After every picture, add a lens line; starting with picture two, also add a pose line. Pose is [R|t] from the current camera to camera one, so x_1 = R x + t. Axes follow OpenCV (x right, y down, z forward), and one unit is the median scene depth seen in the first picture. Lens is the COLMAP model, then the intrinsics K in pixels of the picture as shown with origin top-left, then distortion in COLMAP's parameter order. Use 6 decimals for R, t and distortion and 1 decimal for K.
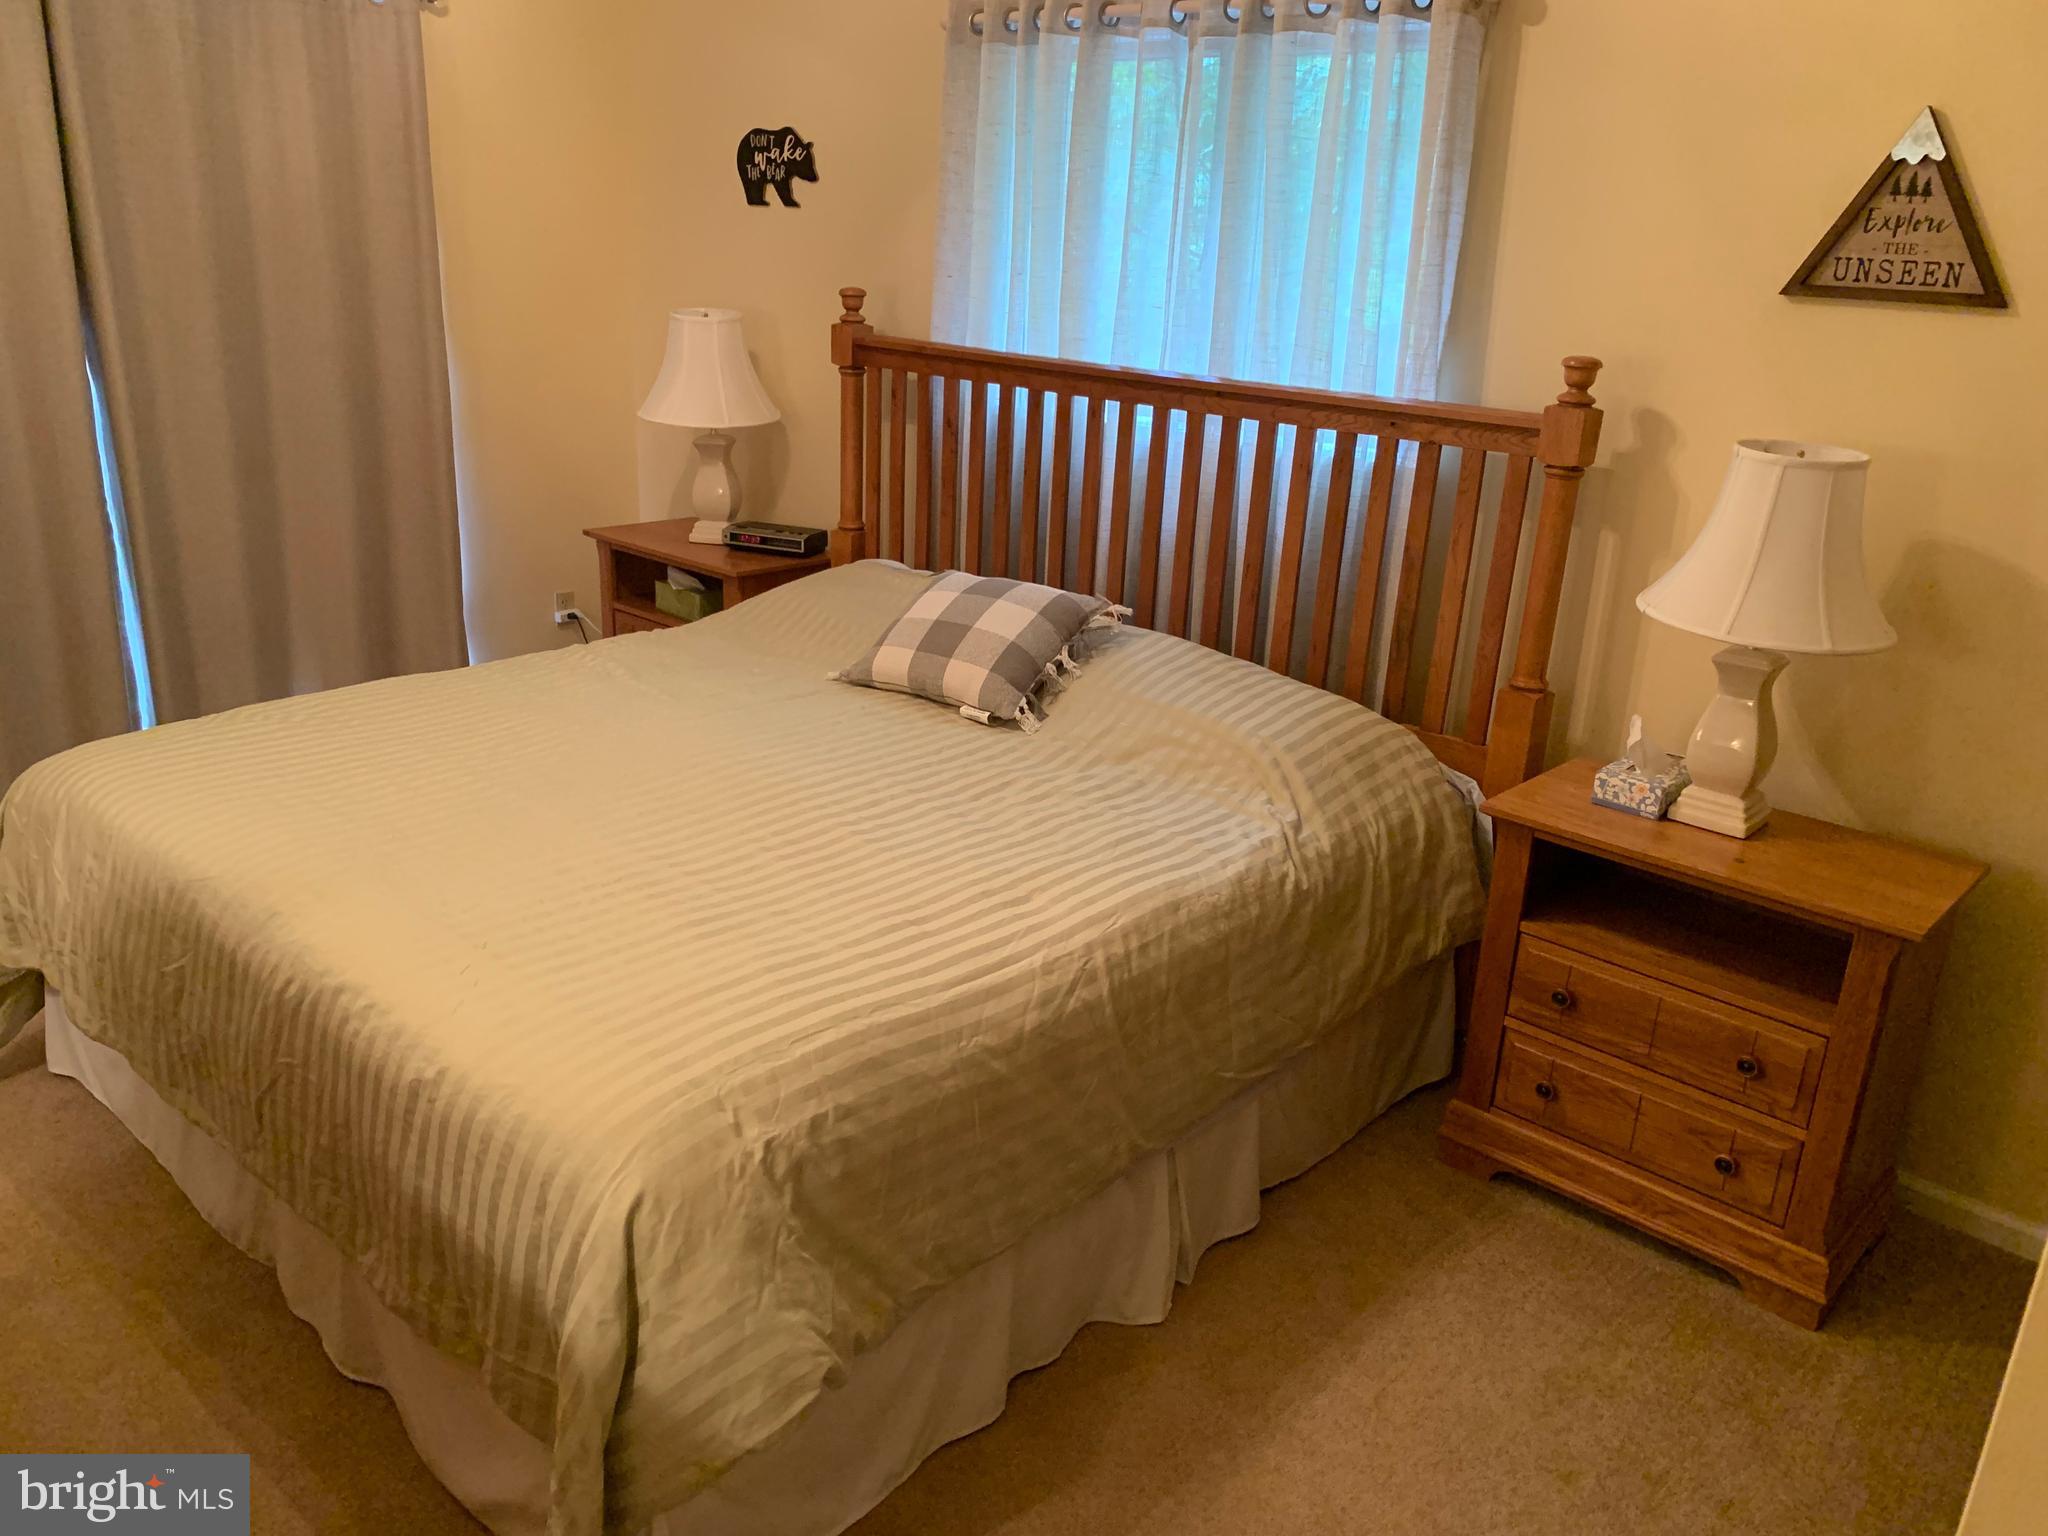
lens RADIAL K [[1562.4, 0, 1023.8], [0, 1562.4, 773.0], [0, 0, 1]] dist [0.026340, -0.033401]
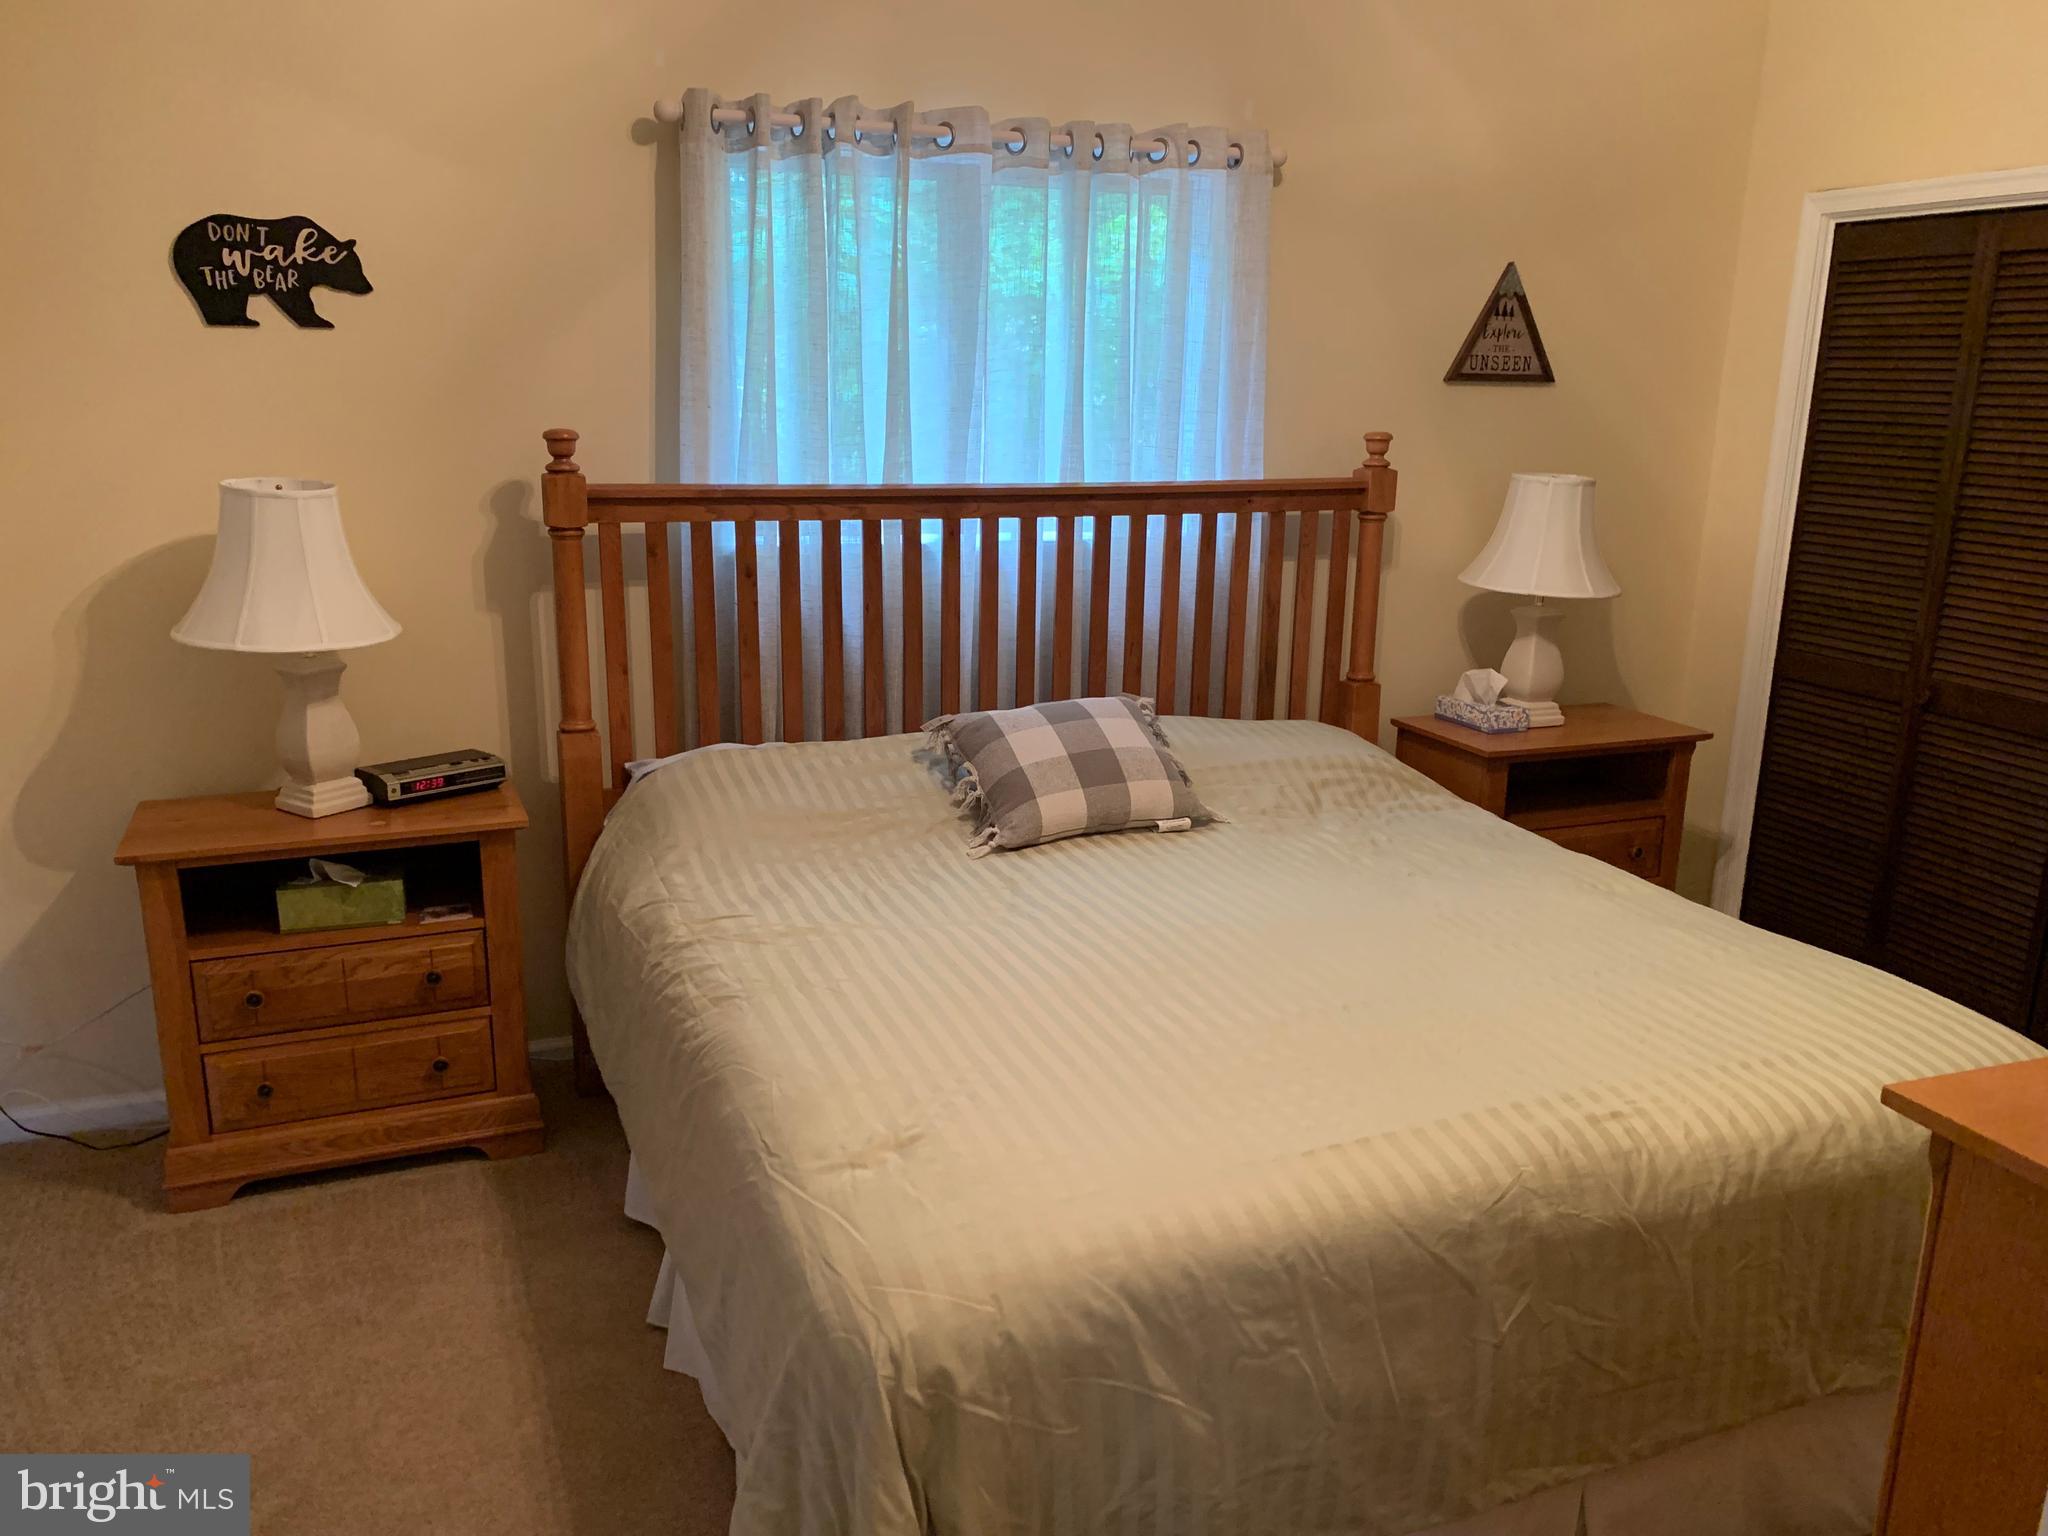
lens RADIAL K [[1562.4, 0, 1024.1], [0, 1562.4, 763.8], [0, 0, 1]] dist [0.026340, -0.033401]
pose [[0.440506, -0.274474, 0.854762, -0.746036], [0.292763, 0.943986, 0.152248, -0.209907], [-0.848672, 0.183177, 0.496188, 0.456906]]
